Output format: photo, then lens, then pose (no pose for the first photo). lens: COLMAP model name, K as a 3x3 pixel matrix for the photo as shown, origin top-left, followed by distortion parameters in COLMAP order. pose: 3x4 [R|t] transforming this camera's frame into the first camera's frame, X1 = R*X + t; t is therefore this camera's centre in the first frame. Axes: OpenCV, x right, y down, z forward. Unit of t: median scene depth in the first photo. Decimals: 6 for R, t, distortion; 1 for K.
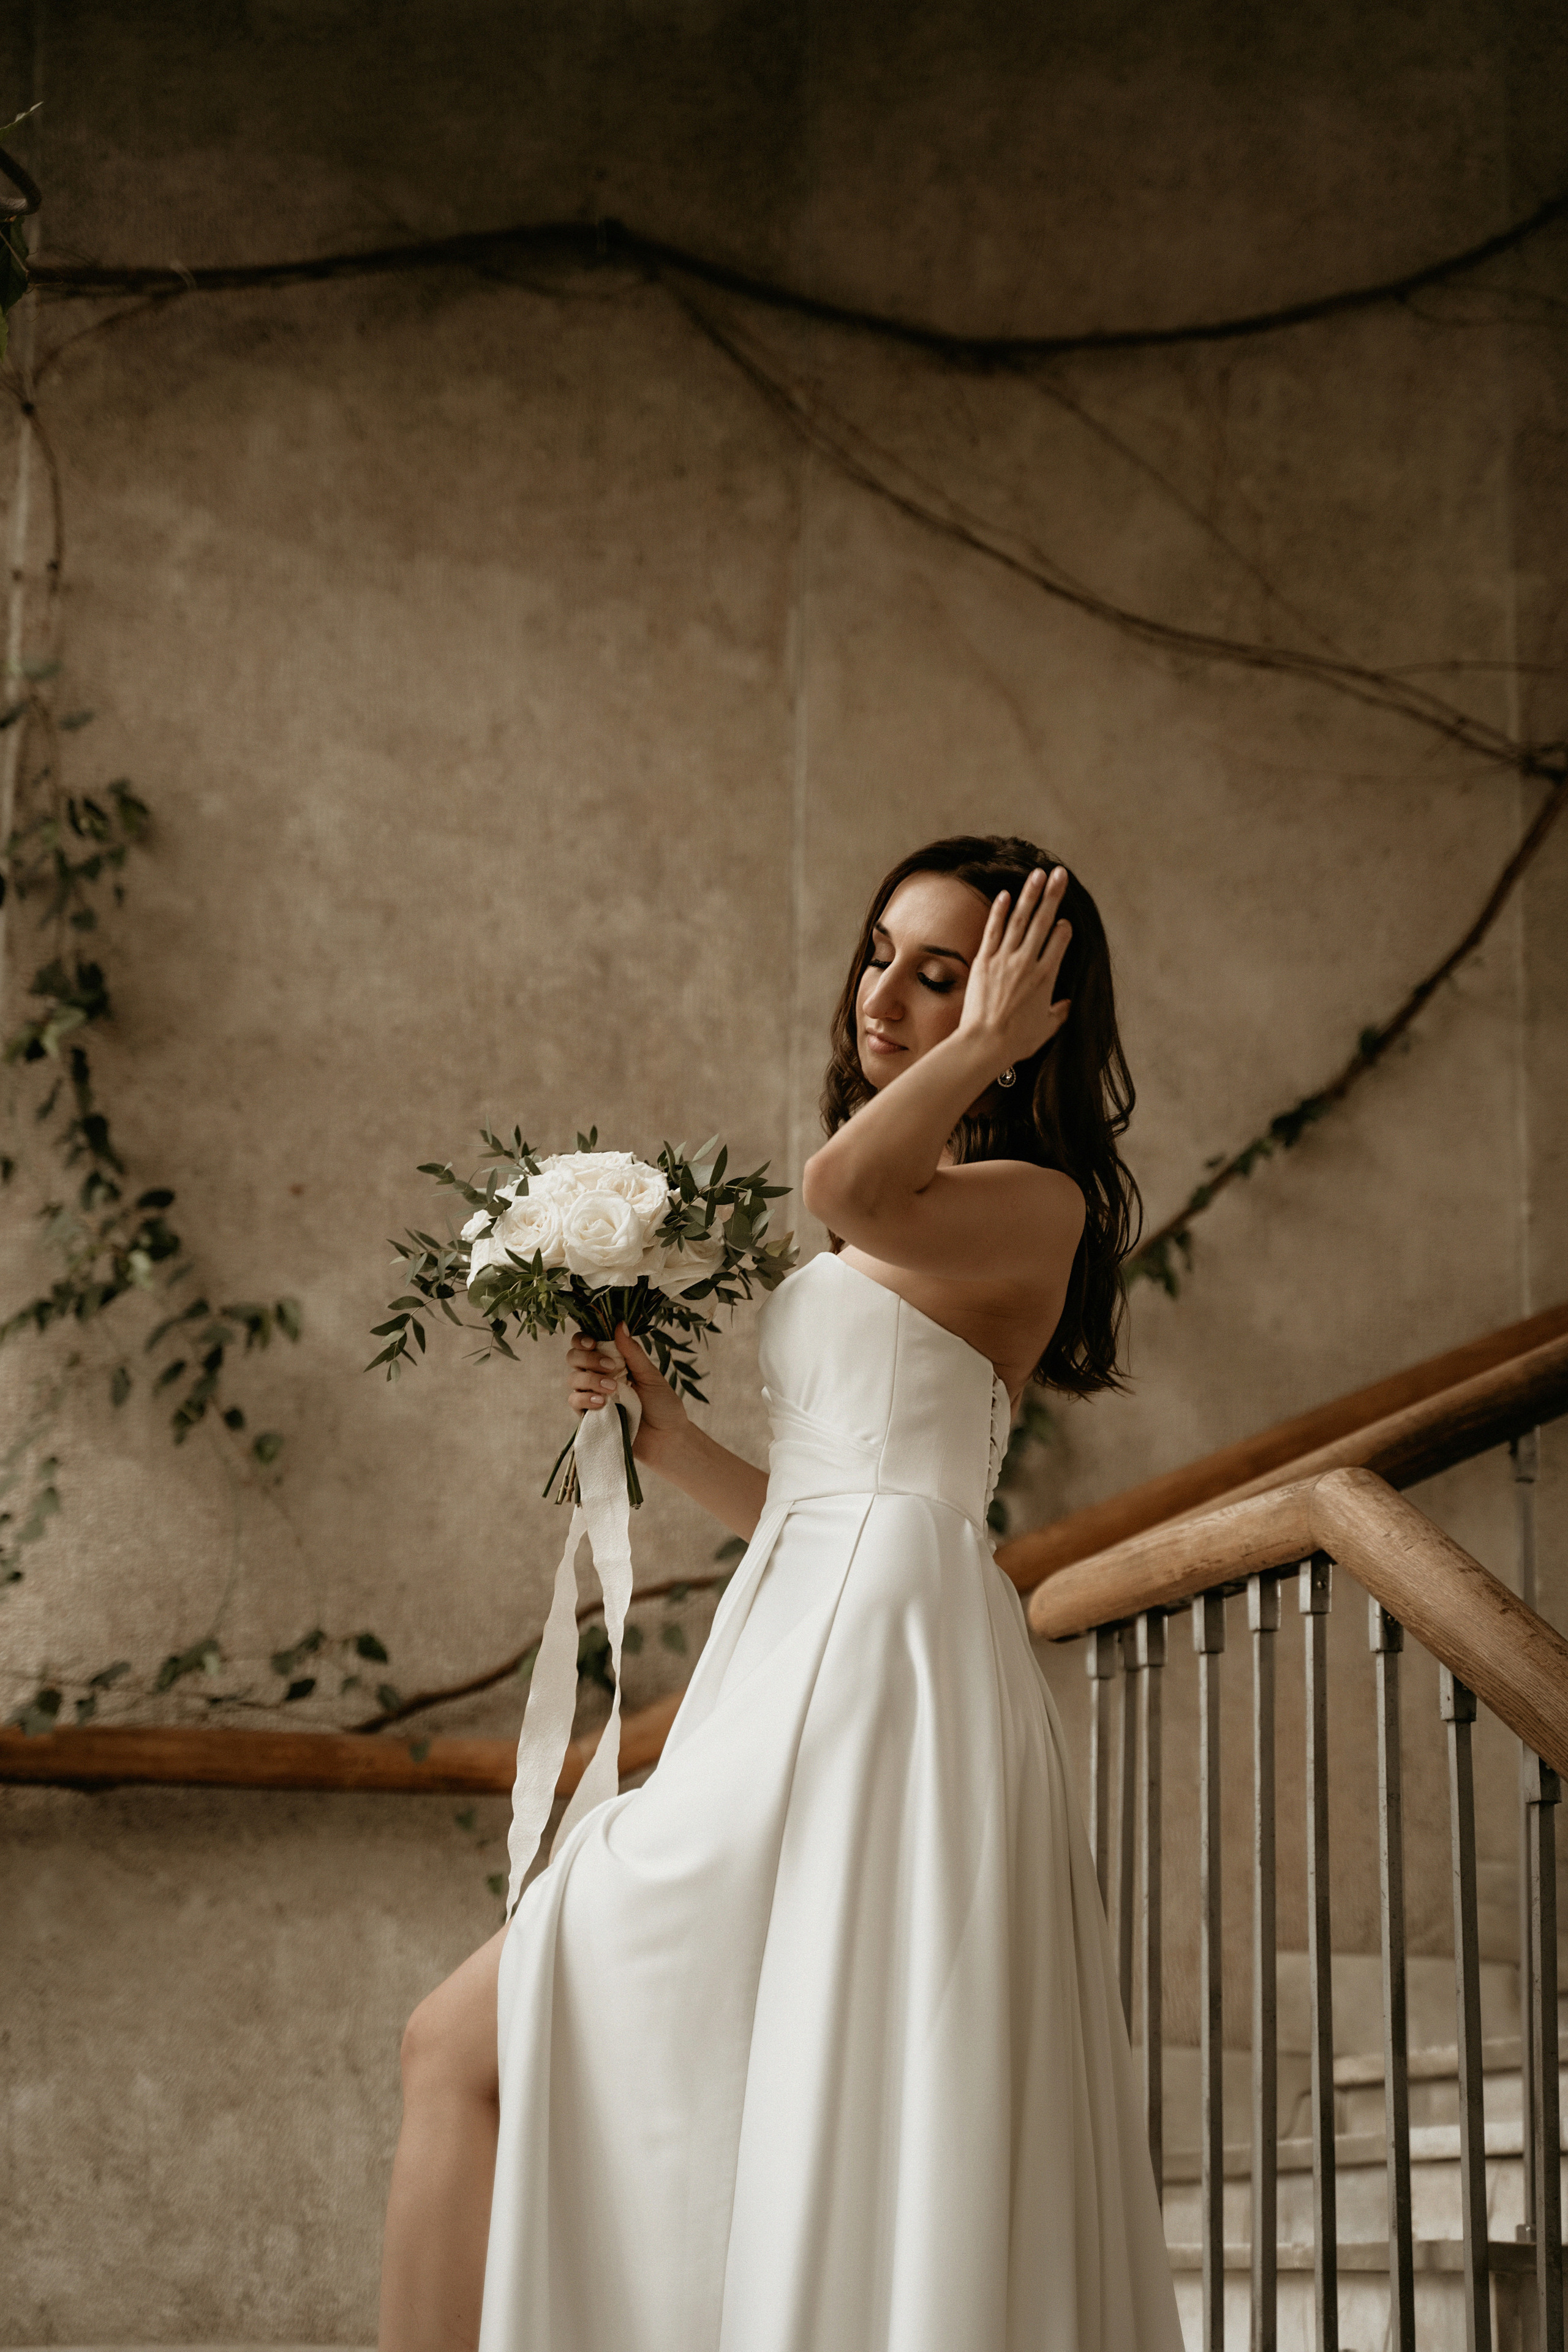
lens RADIAL K [[4453.6, 0, 786.7], [0, 4453.6, 1197.3], [0, 0, 1]] dist [0.254691, 0.151699]
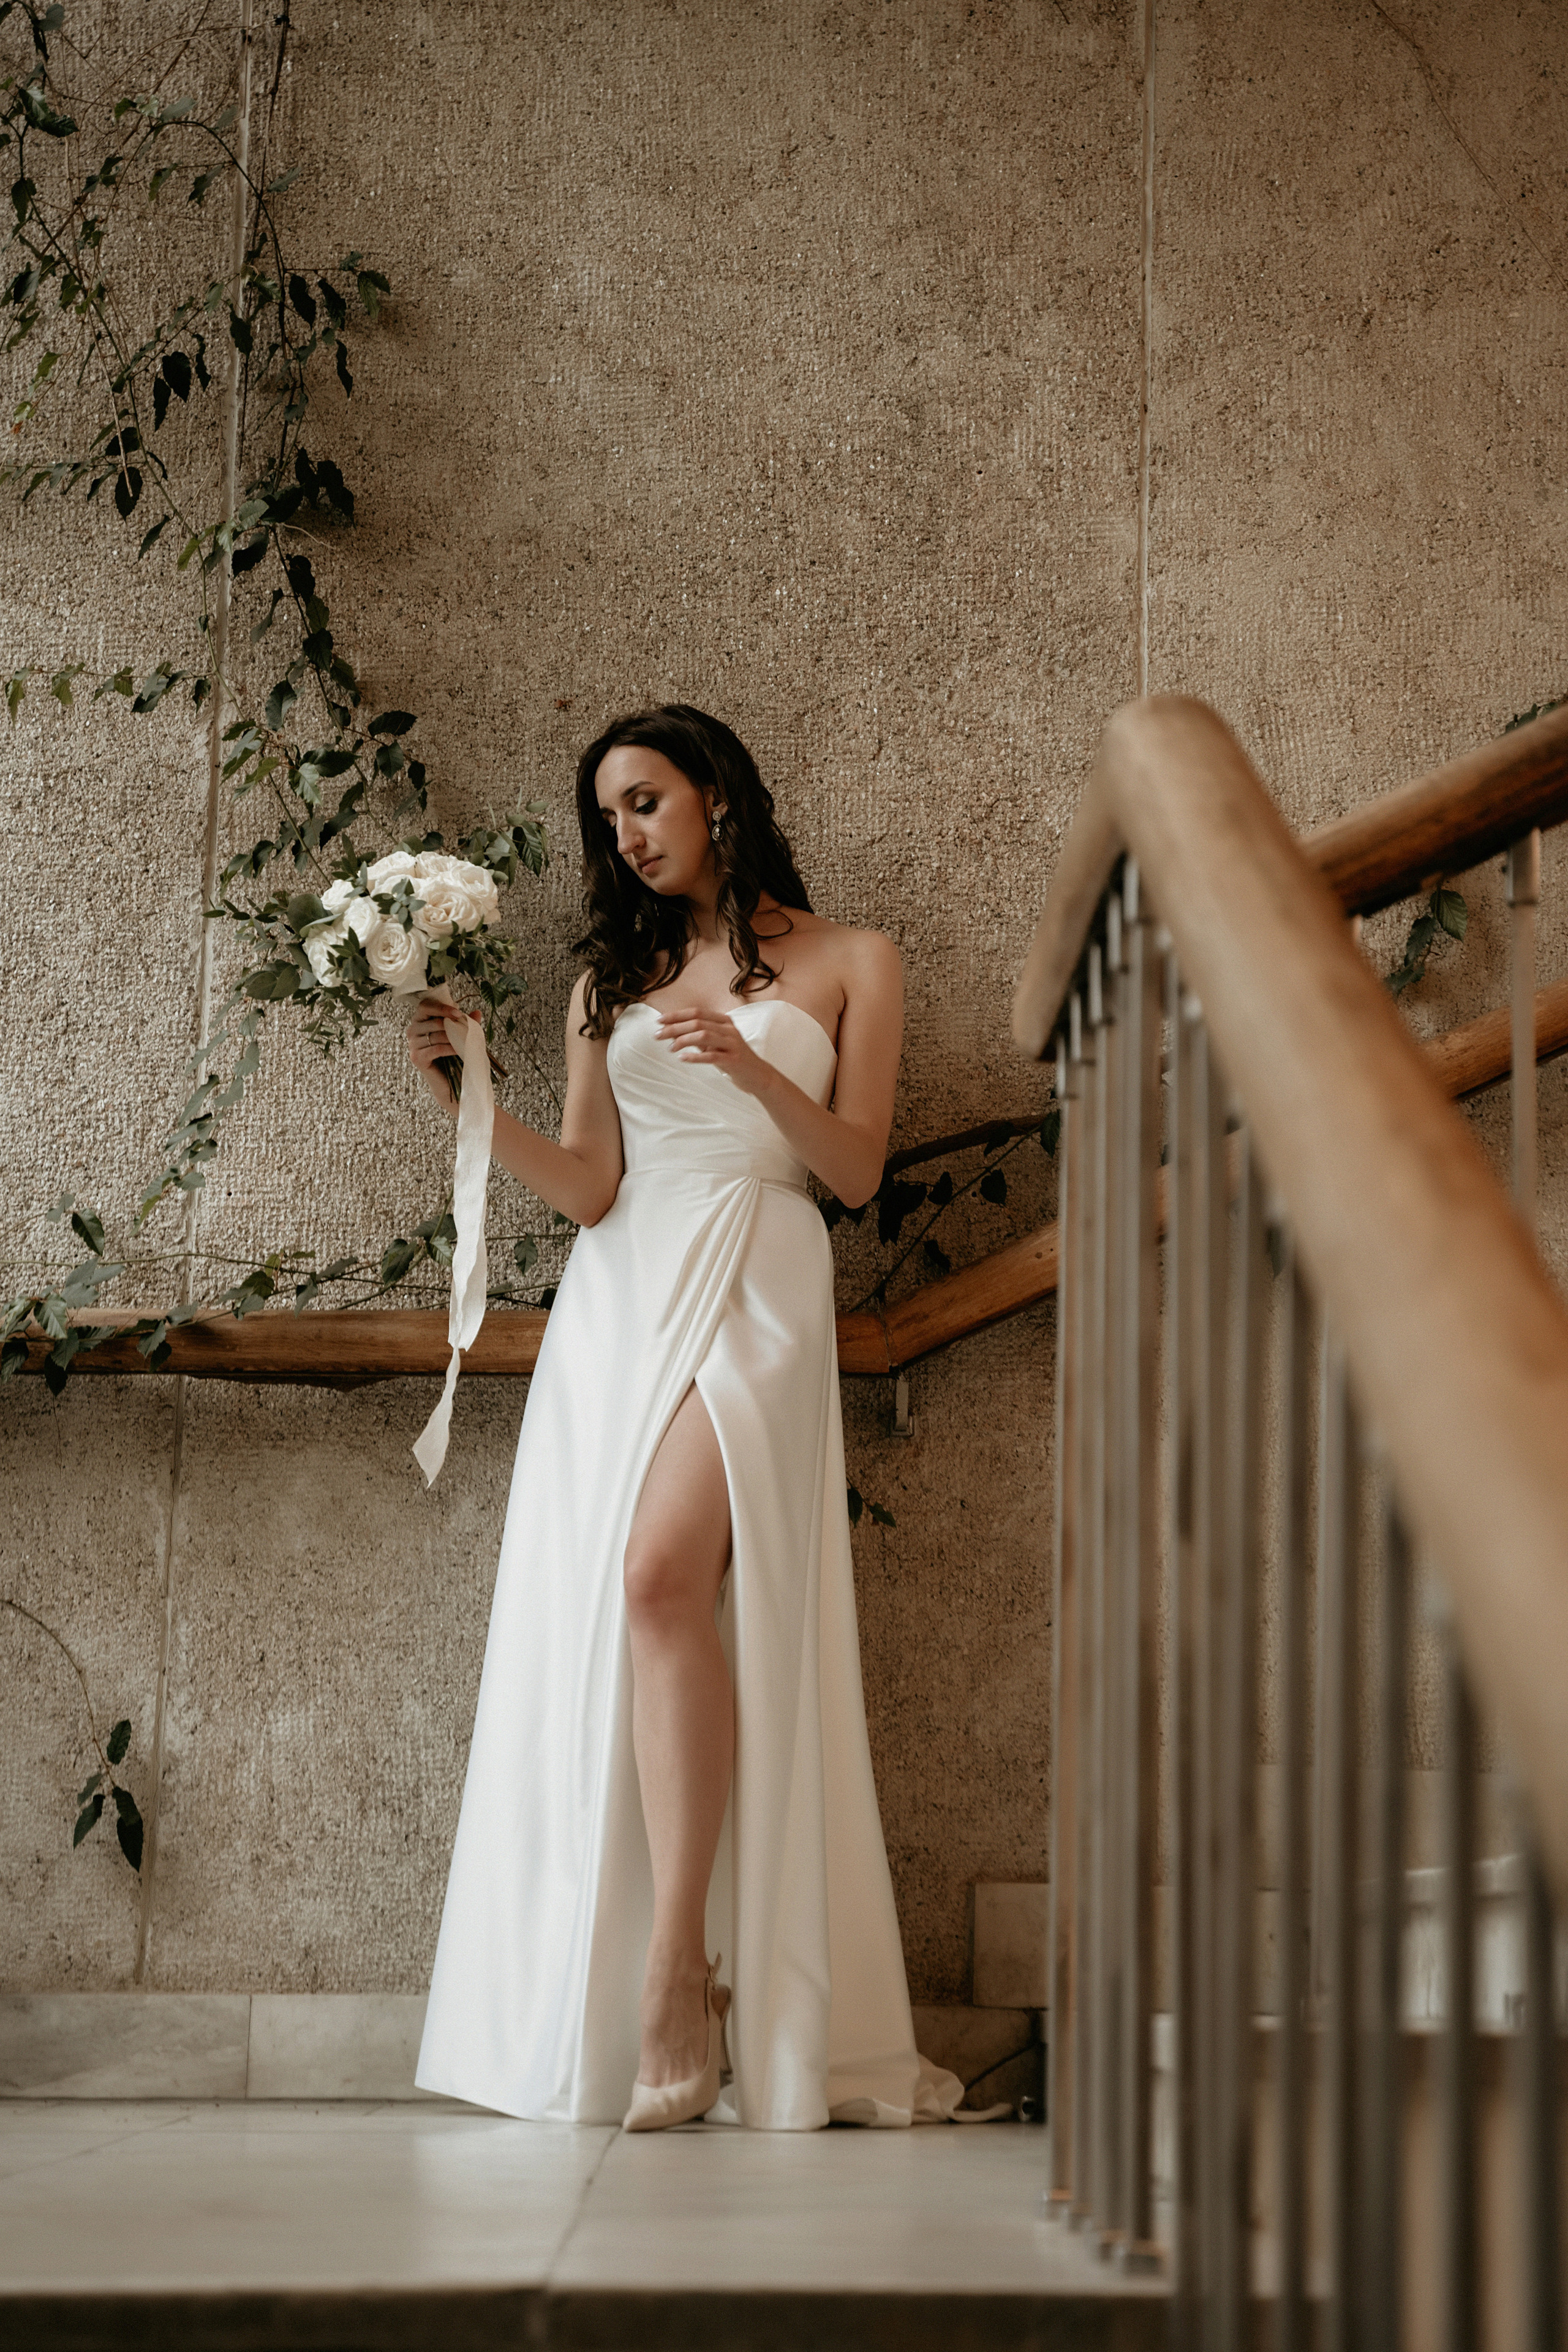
lens RADIAL K [[4017.2, 0, 793.8], [0, 4017.2, 1187.9], [0, 0, 1]] dist [0.164512, 0.263454]
pose [[0.958490, -0.054463, -0.279876, 0.144306], [0.066787, 0.997164, 0.034682, 0.066354], [0.277193, -0.051935, 0.959410, 0.246587]]
